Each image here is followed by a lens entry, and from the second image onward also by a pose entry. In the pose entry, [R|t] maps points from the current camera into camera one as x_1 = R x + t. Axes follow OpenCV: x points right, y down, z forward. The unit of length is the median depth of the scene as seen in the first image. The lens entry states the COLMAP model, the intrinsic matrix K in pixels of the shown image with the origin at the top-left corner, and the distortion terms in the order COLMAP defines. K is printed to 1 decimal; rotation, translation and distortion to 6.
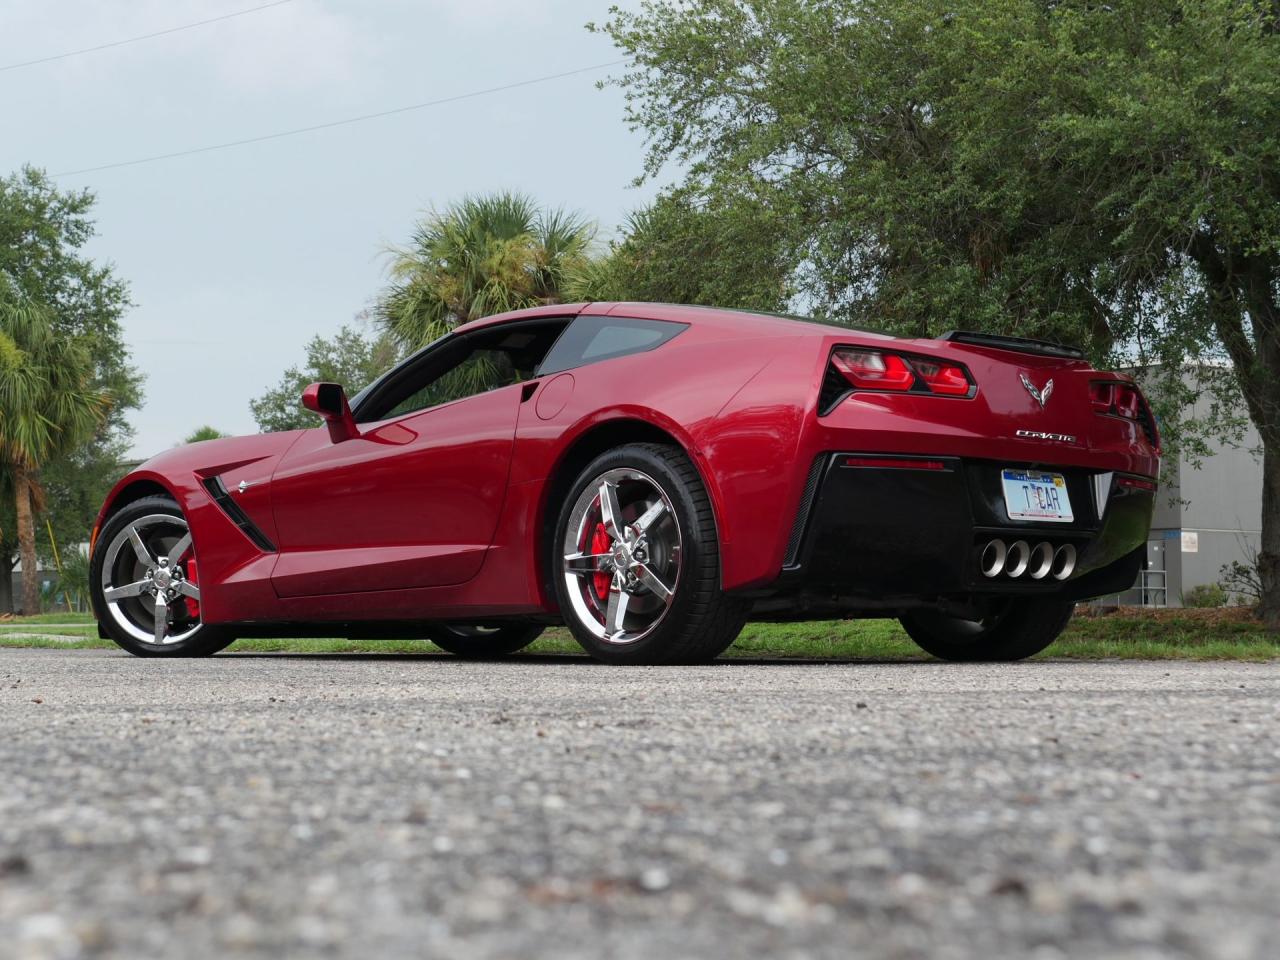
lens RADIAL K [[2318.1, 0, 626.8], [0, 2318.1, 484.1], [0, 0, 1]] dist [0.066437, -0.118314]
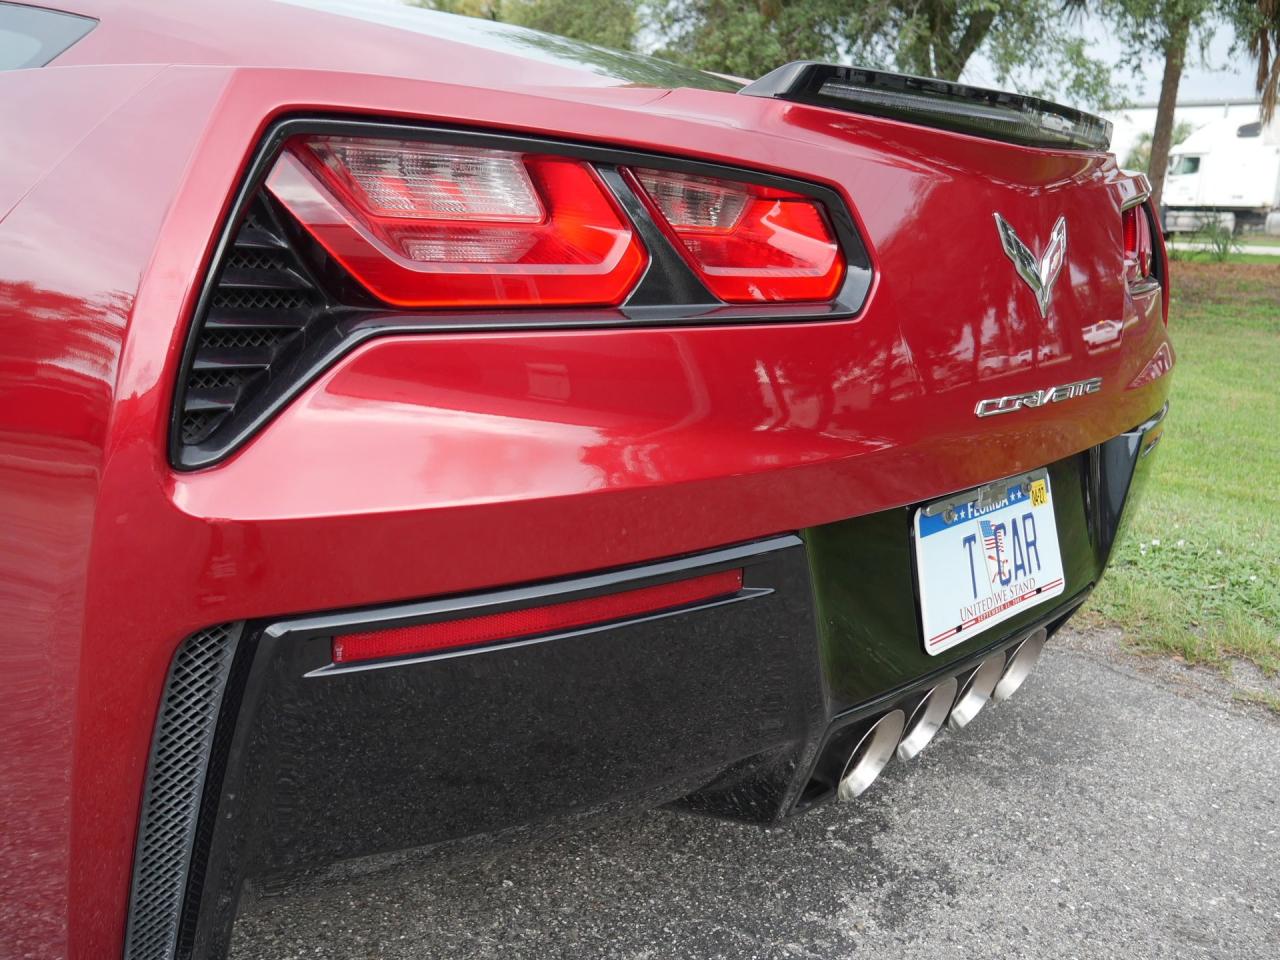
lens RADIAL K [[1088.7, 0, 646.4], [0, 1088.7, 480.4], [0, 0, 1]] dist [-0.020273, 0.000375]
pose [[0.997871, 0.006002, 0.064935, 0.097906], [-0.025249, 0.953647, 0.299866, -0.048891], [-0.060125, -0.300868, 0.951769, 0.743621]]
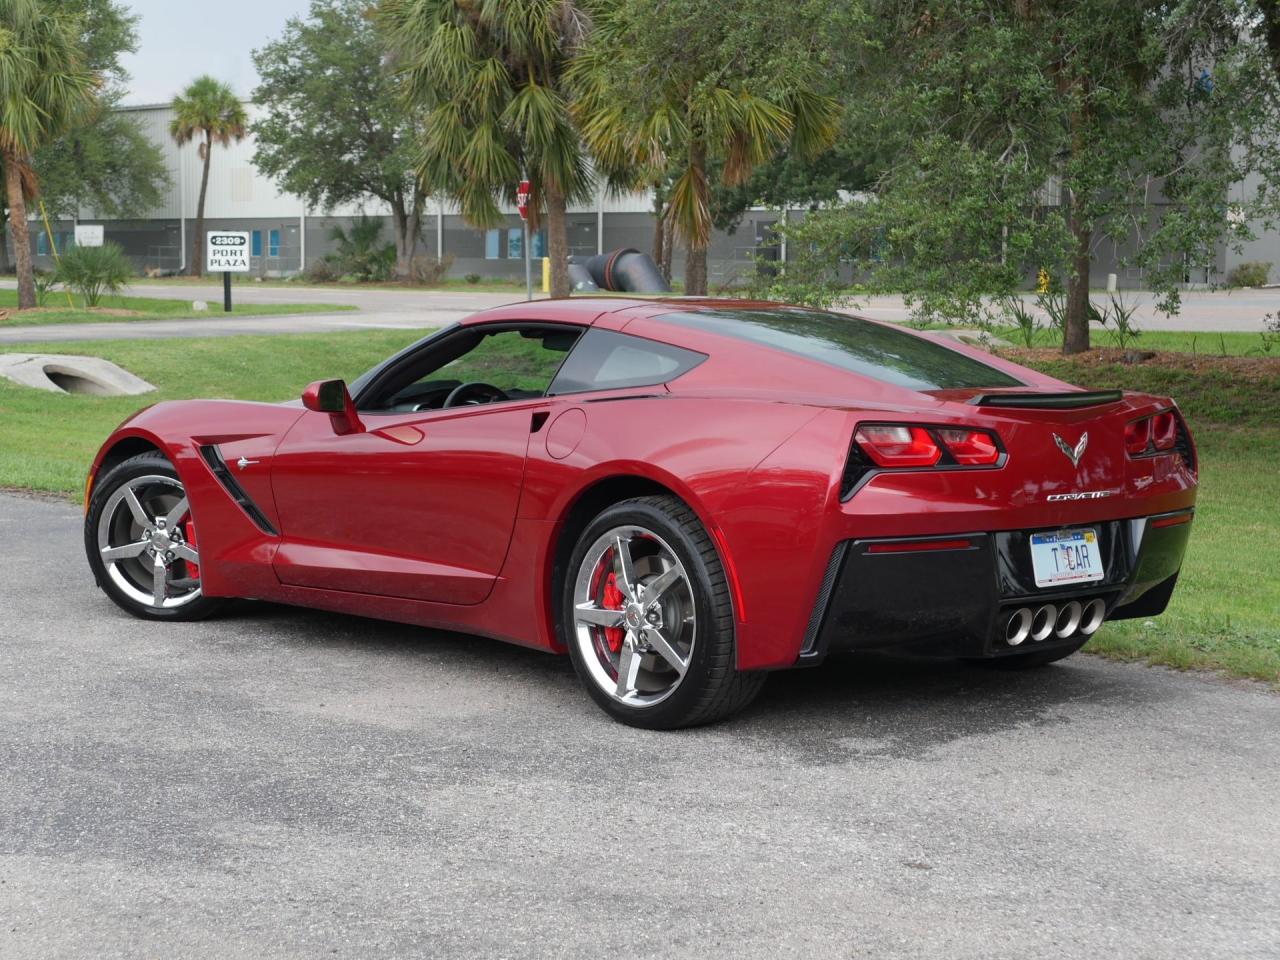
lens RADIAL K [[2406.0, 0, 640.0], [0, 2406.0, 480.0], [0, 0, 1]] dist [0.027850, 0.315851]
pose [[0.999965, 0.008095, -0.002177, 0.001678], [-0.007661, 0.987956, 0.154546, -0.157833], [0.003401, -0.154524, 0.987983, 0.015908]]
